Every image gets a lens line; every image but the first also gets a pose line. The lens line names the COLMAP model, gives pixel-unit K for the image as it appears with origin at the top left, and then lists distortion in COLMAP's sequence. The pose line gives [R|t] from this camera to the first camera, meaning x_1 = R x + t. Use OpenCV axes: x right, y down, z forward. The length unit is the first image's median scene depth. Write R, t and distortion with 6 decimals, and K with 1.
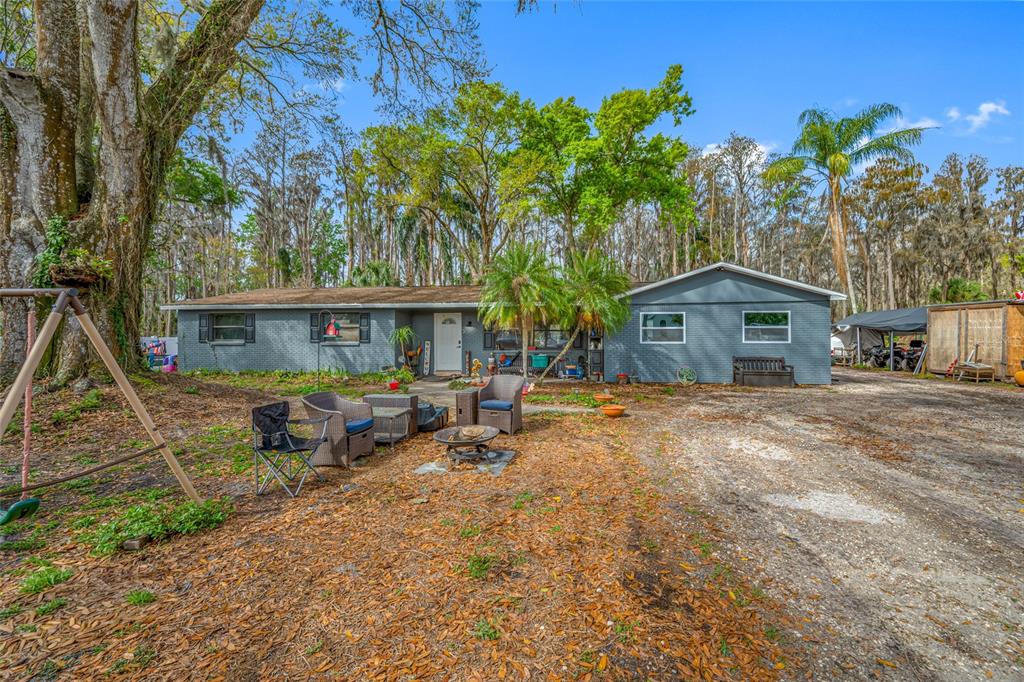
lens RADIAL K [[407.1, 0, 513.6], [0, 407.1, 336.0], [0, 0, 1]] dist [-0.001516, -0.000171]
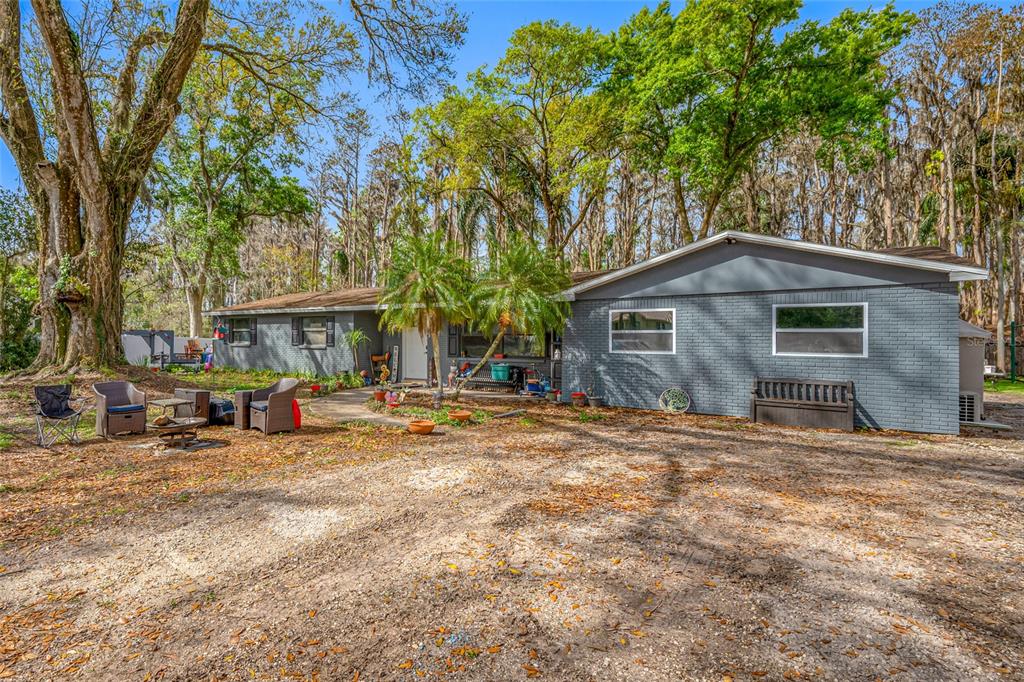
lens RADIAL K [[560.4, 0, 512.0], [0, 560.4, 341.0], [0, 0, 1]] dist [0.002953, 0.000137]
pose [[0.859100, 0.009021, -0.511729, 0.681067], [-0.009324, 0.999955, 0.001974, -0.002727], [0.511723, 0.003076, 0.859145, 0.047865]]
